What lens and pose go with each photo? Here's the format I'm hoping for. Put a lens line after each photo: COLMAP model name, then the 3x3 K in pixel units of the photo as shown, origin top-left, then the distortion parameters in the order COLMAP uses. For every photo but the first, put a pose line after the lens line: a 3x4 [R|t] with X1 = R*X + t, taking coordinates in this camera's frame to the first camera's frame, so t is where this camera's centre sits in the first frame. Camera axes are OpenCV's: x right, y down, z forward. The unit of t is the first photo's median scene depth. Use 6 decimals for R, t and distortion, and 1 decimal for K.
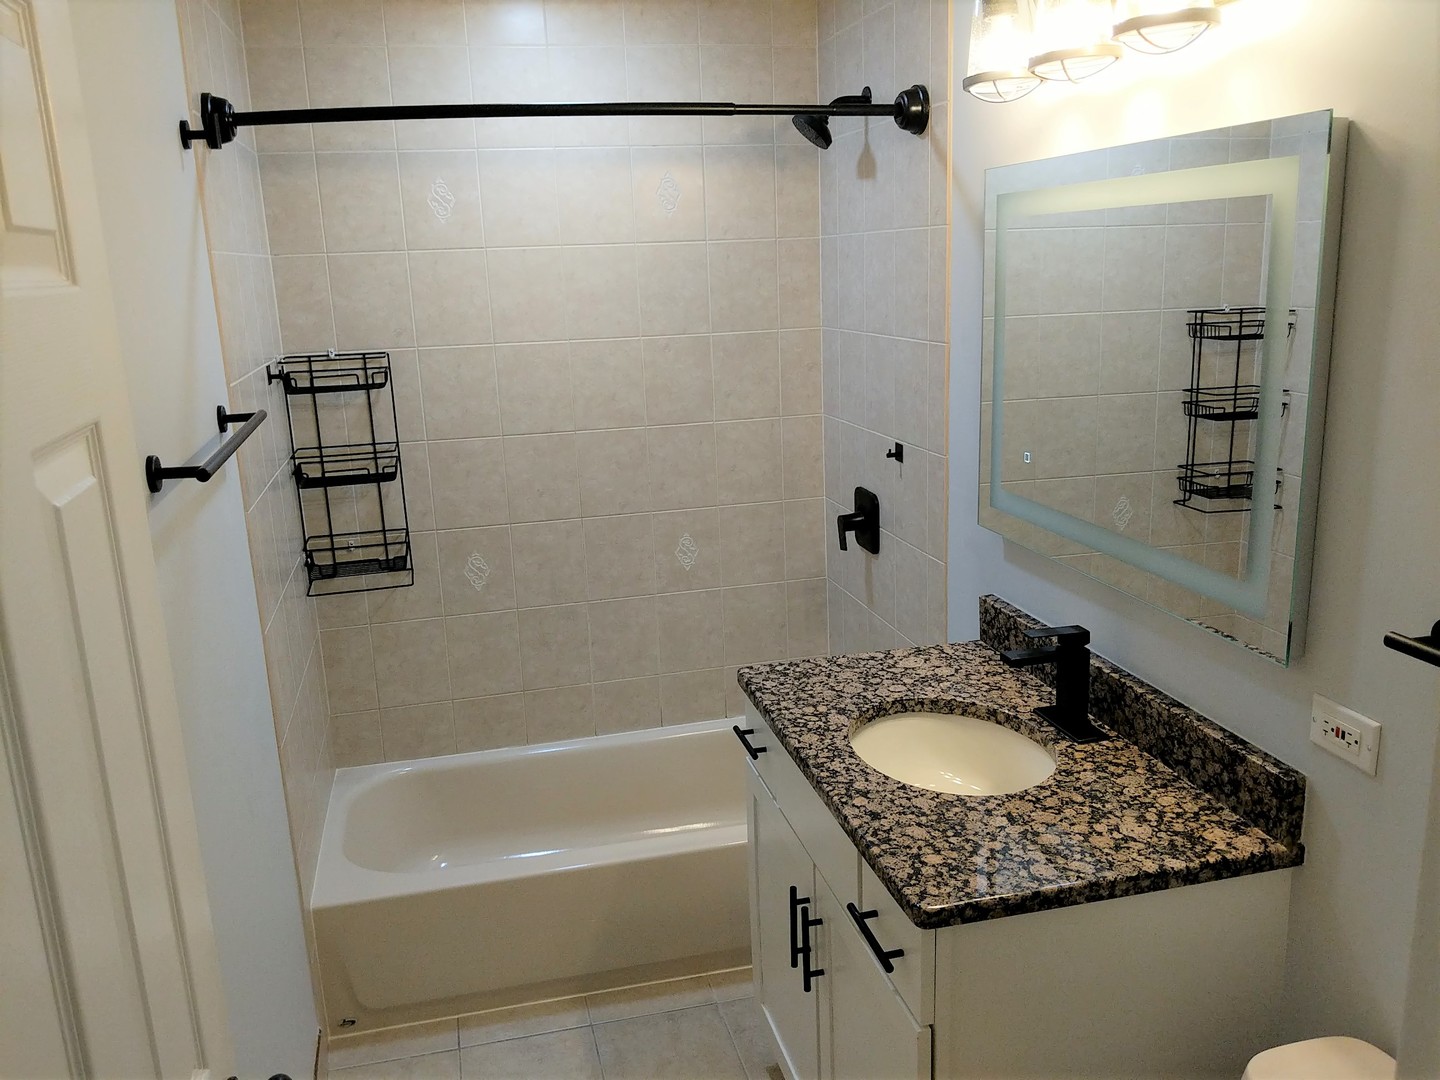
lens RADIAL K [[1165.0, 0, 720.0], [0, 1165.0, 540.0], [0, 0, 1]] dist [0.166264, -0.330225]
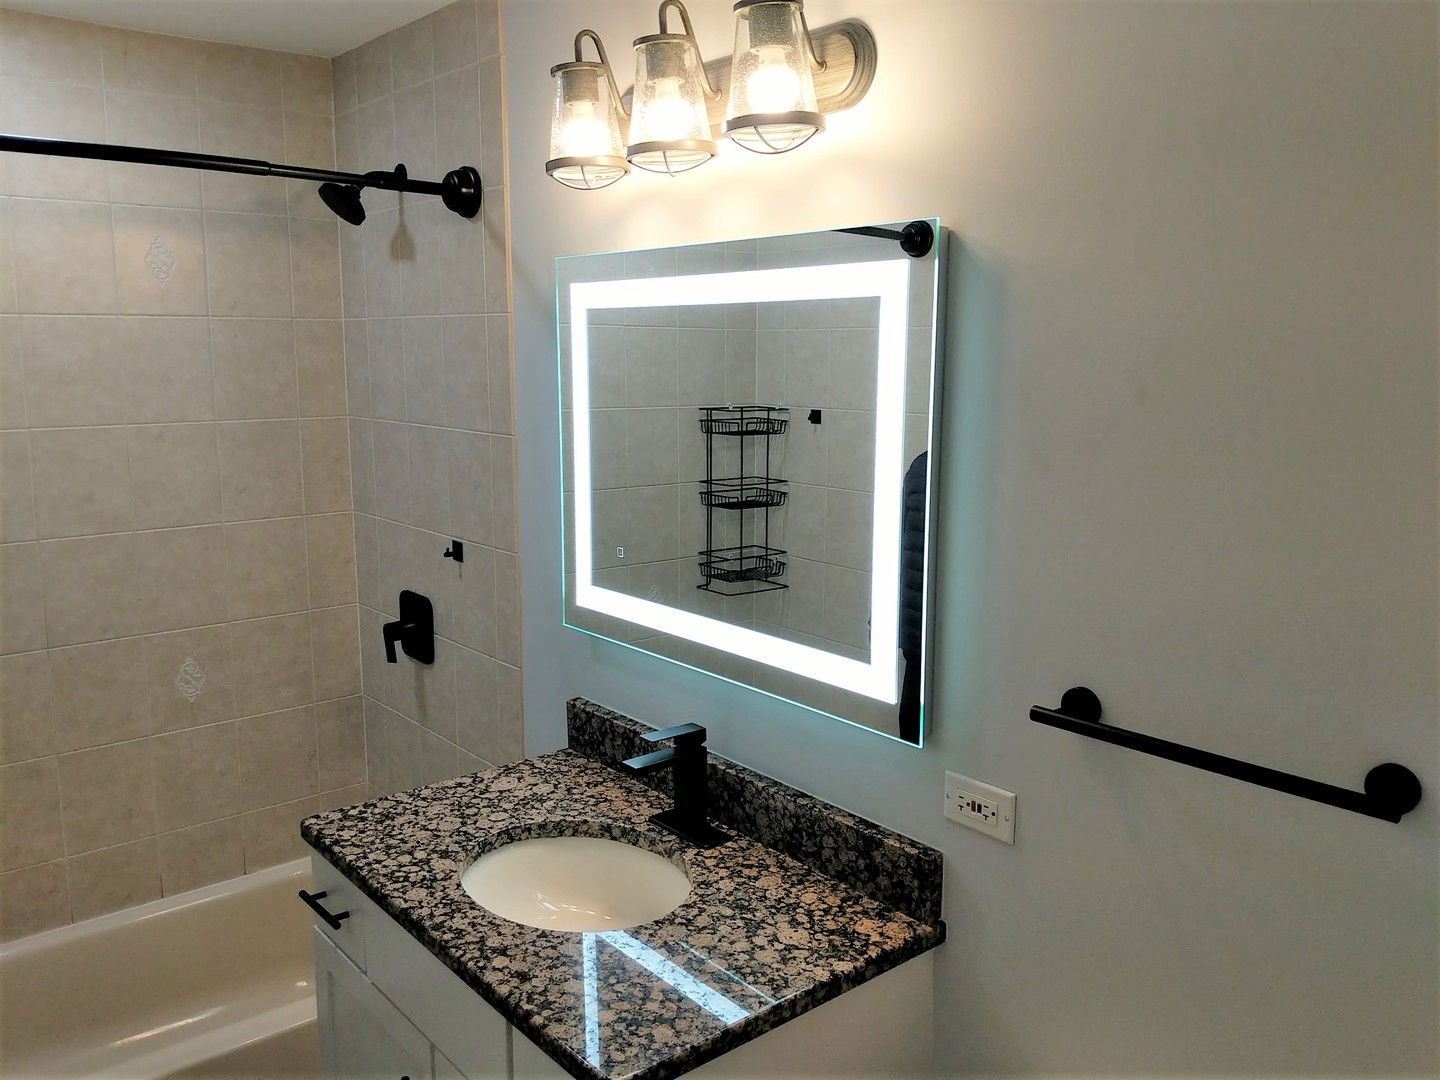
lens RADIAL K [[1167.2, 0, 715.3], [0, 1167.2, 521.2], [0, 0, 1]] dist [0.129519, -0.321586]
pose [[0.896555, -0.029792, 0.441929, -0.099325], [0.071246, 0.994443, -0.077499, -0.016776], [-0.437164, 0.100968, 0.893696, 0.118049]]
